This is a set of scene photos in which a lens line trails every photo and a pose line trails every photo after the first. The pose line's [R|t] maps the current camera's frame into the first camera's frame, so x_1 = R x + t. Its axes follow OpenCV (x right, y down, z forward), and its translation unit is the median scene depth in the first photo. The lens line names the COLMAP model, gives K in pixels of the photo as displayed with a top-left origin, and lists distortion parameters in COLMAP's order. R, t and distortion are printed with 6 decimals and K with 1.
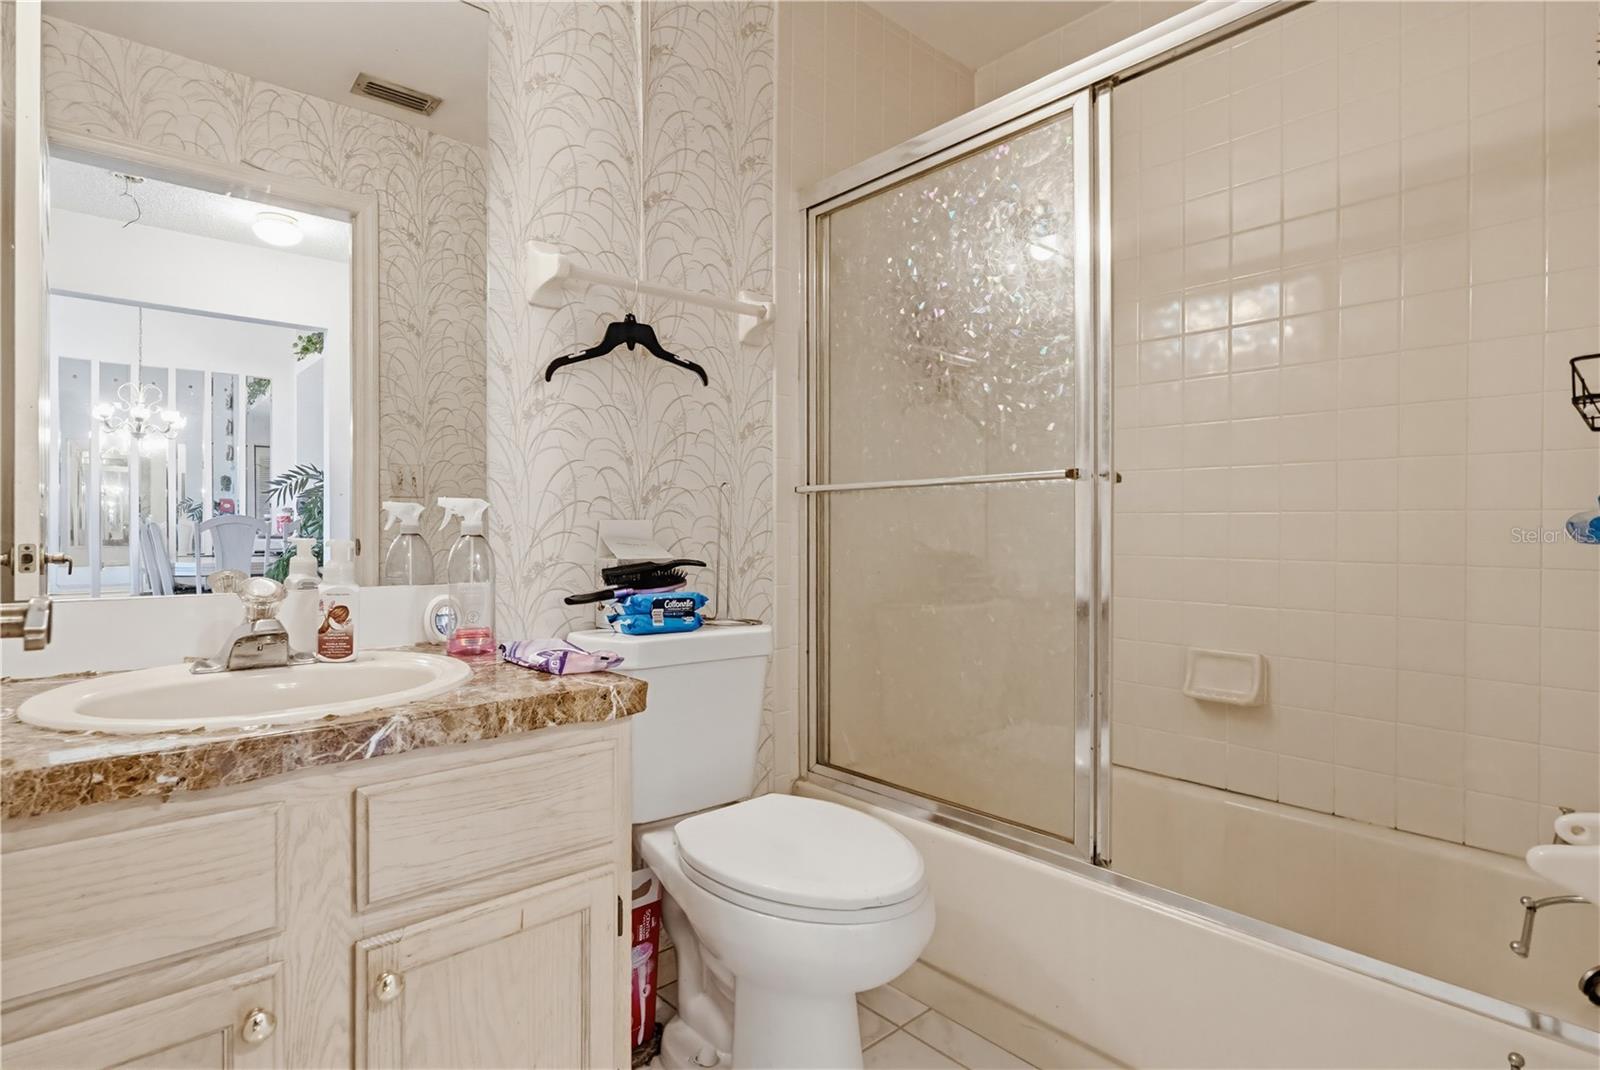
lens RADIAL K [[834.2, 0, 794.5], [0, 834.2, 533.8], [0, 0, 1]] dist [-0.004077, -0.000114]
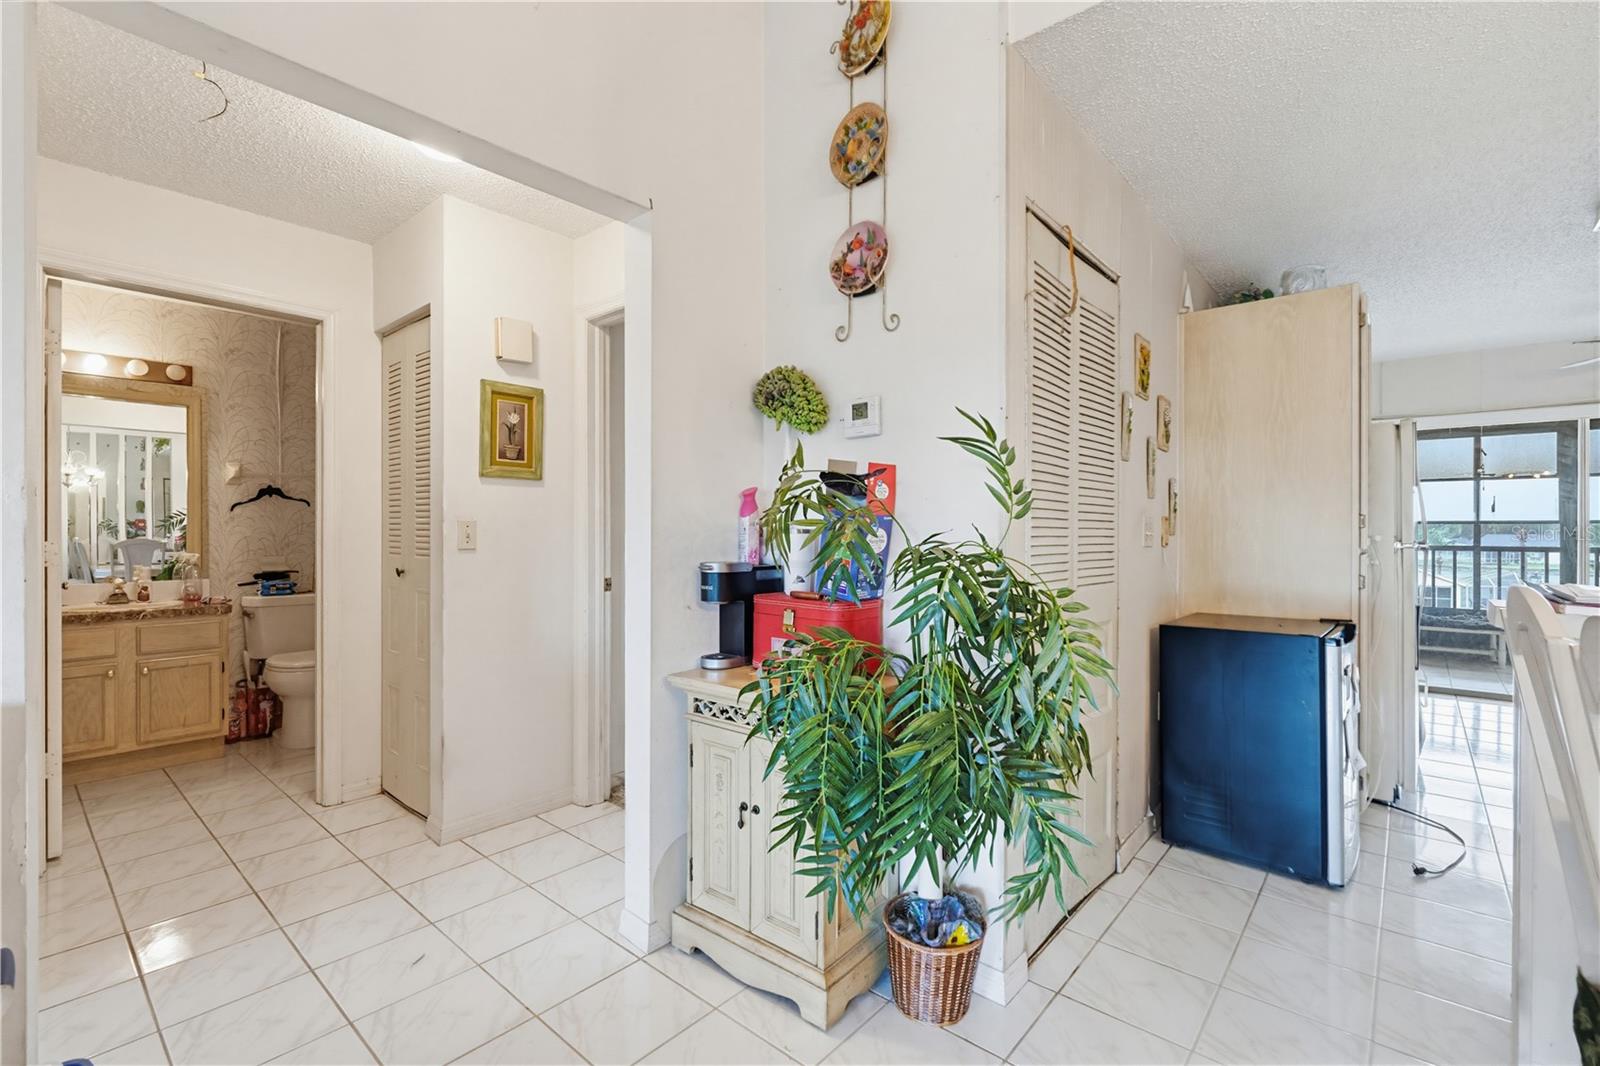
lens RADIAL K [[717.4, 0, 800.0], [0, 717.4, 532.2], [0, 0, 1]] dist [-0.009647, 0.001747]
pose [[0.990354, -0.003383, 0.138518, 1.306186], [0.003958, 0.999985, -0.003877, -0.087000], [-0.138503, 0.004388, 0.990352, -1.731881]]
